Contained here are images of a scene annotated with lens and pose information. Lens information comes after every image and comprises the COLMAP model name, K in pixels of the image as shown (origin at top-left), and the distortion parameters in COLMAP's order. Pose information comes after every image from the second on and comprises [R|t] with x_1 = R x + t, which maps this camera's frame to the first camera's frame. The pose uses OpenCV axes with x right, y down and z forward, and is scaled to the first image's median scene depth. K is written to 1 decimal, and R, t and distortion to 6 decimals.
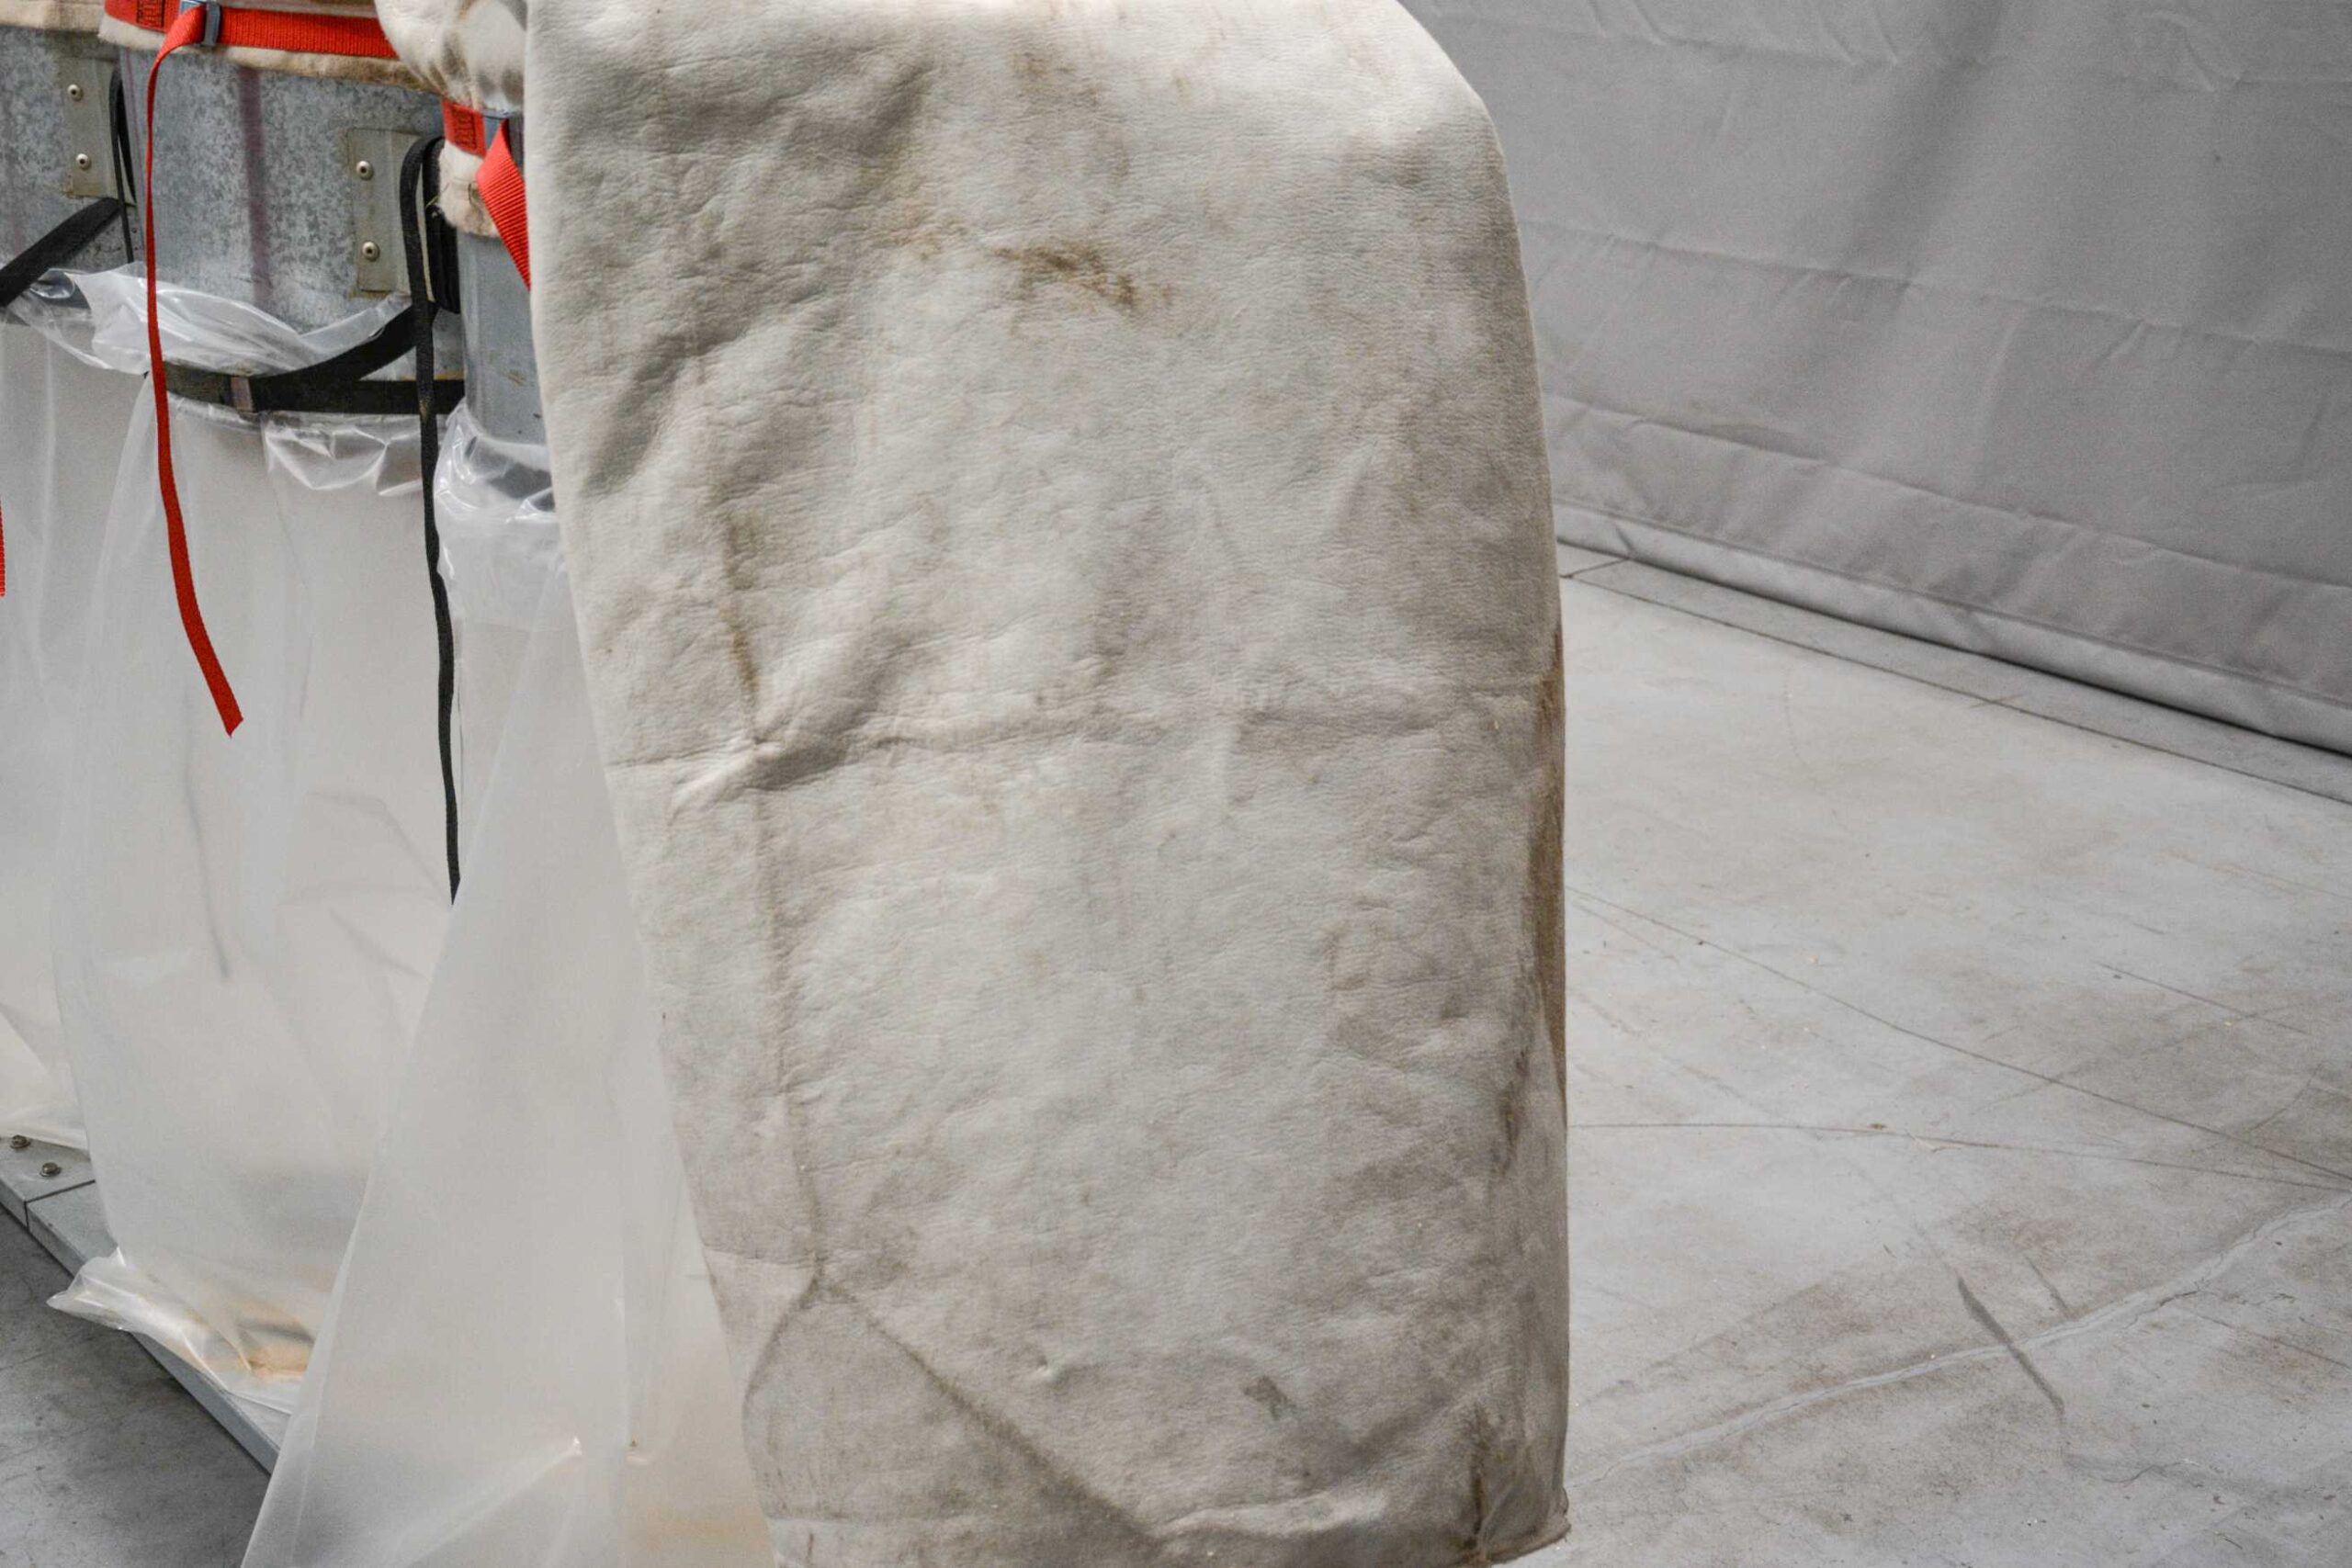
lens RADIAL K [[3005.1, 0, 1176.3], [0, 3005.1, 630.5], [0, 0, 1]] dist [0.017229, 0.247066]
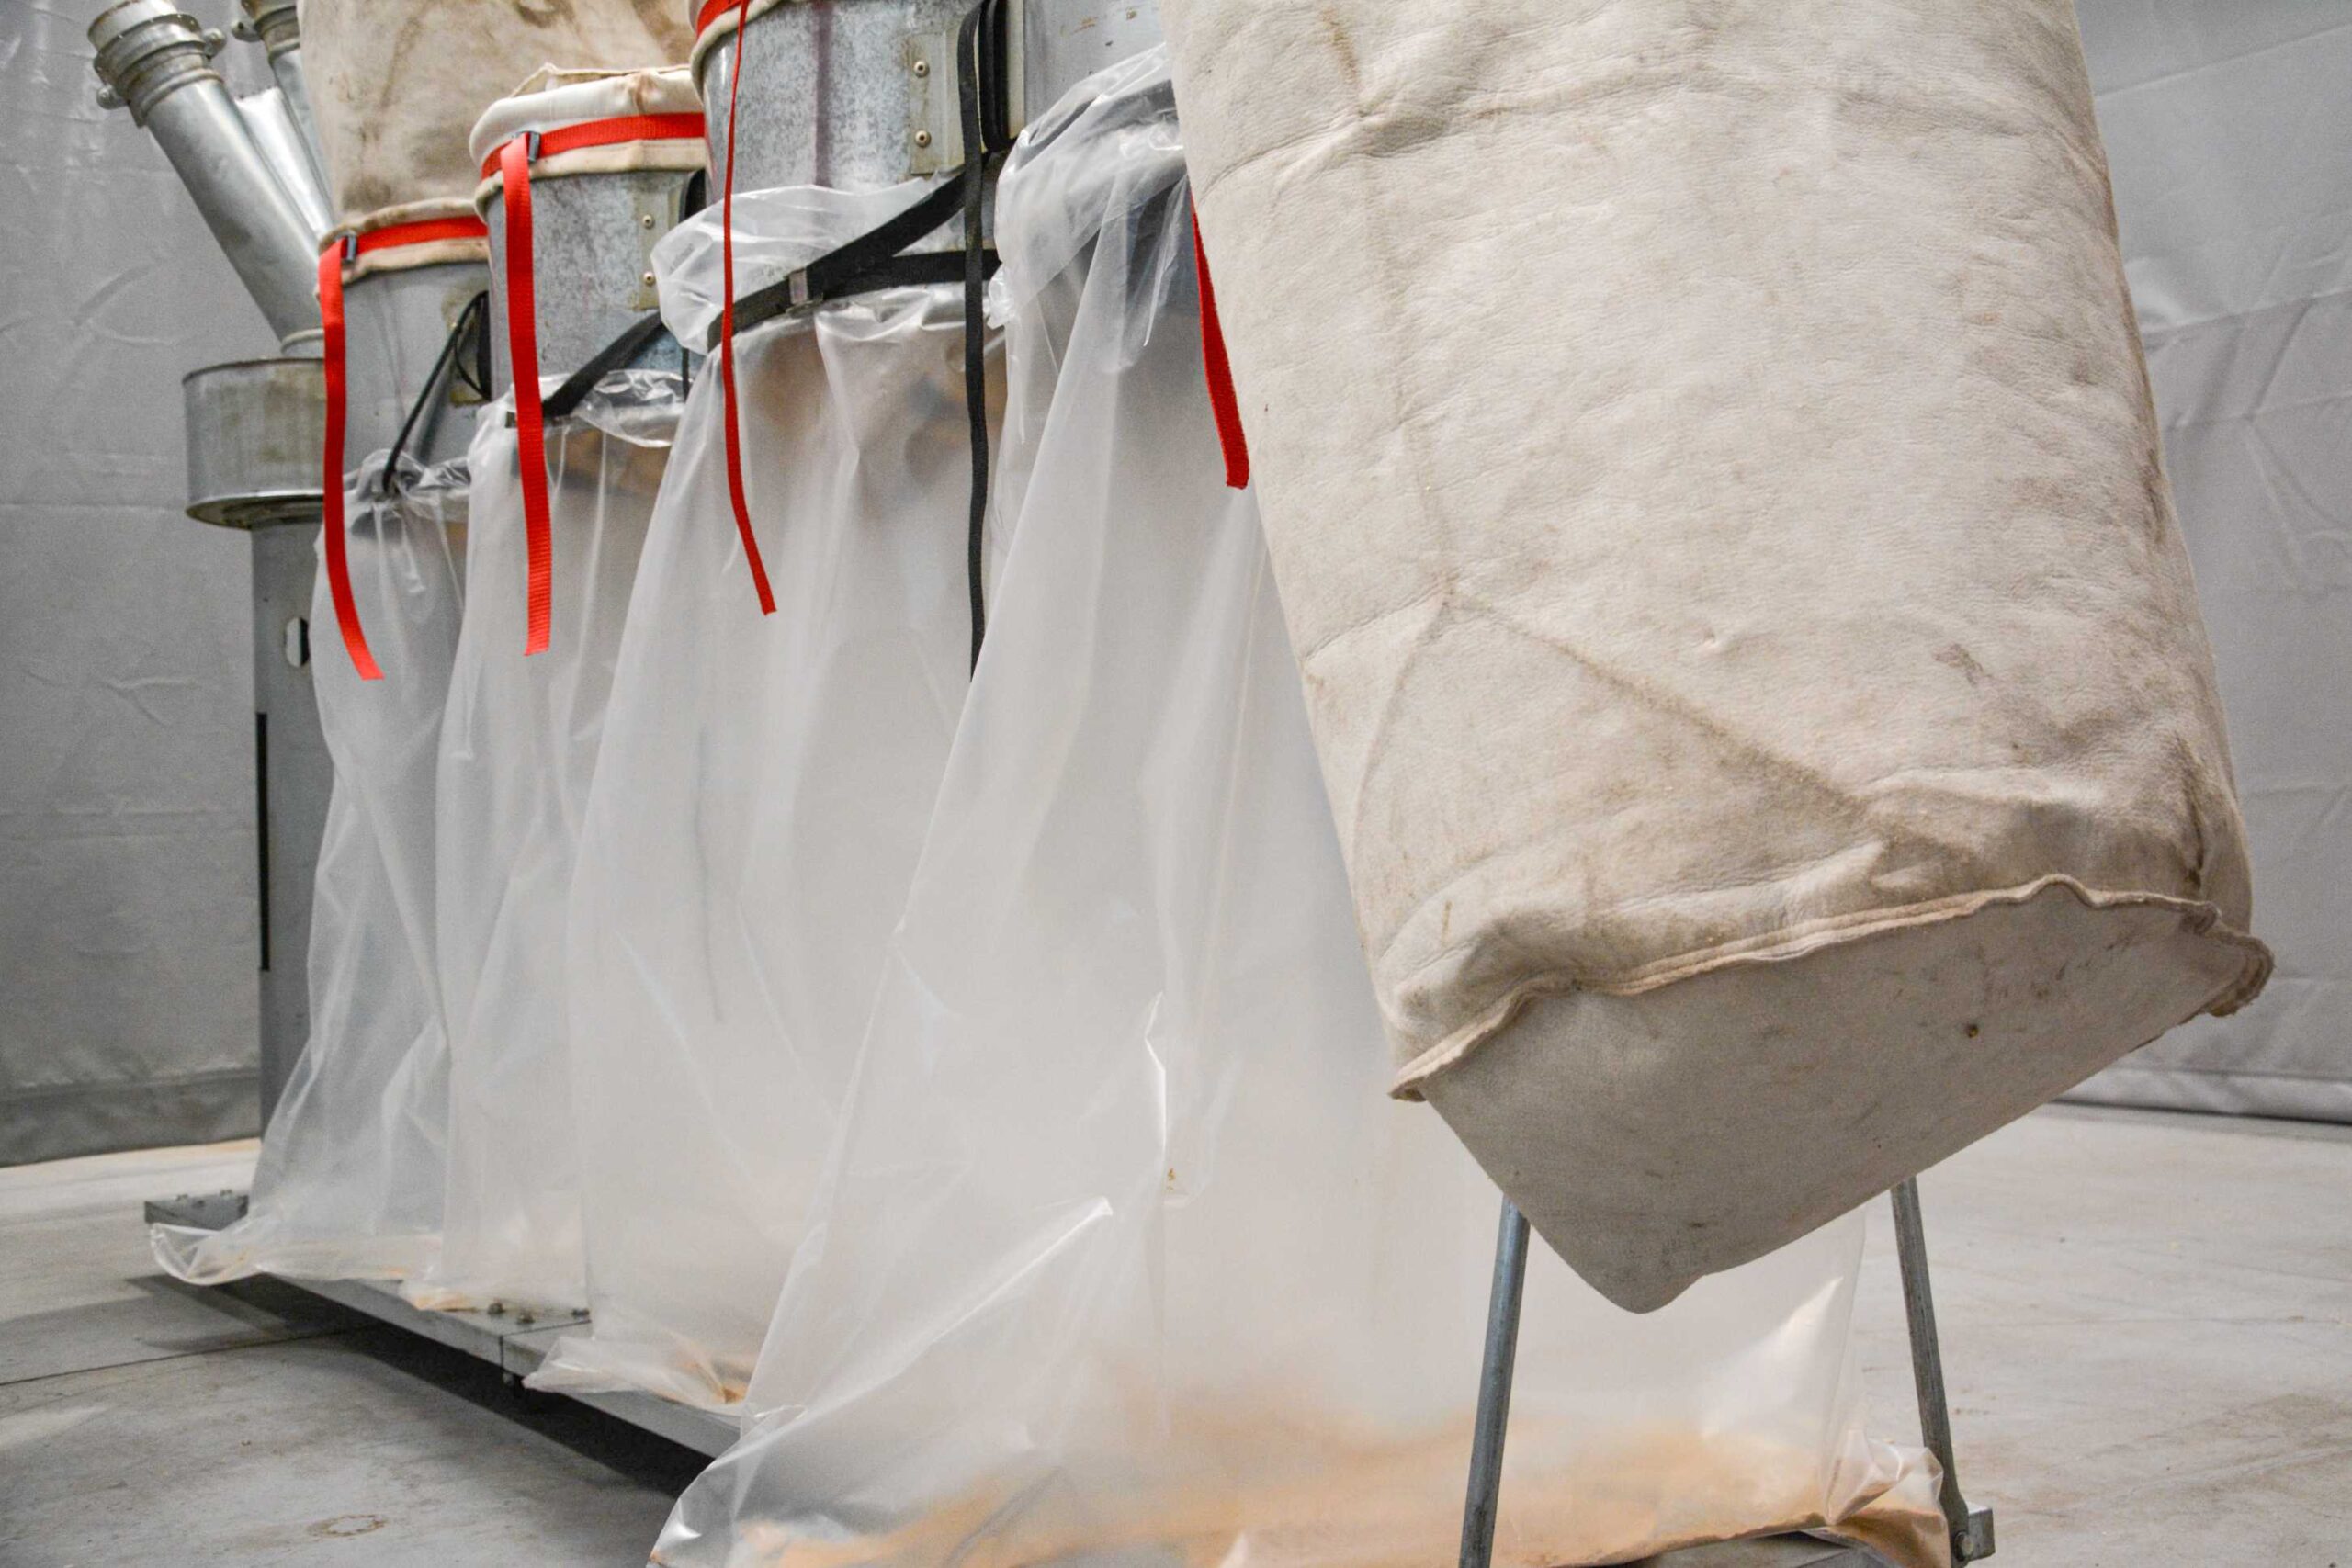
lens RADIAL K [[2409.5, 0, 1242.4], [0, 2409.5, 783.9], [0, 0, 1]] dist [-0.031374, 0.182797]
pose [[0.998555, -0.037821, -0.038171, -0.156931], [0.021933, 0.935359, -0.353020, 0.531221], [0.049055, 0.351673, 0.934837, 0.321972]]
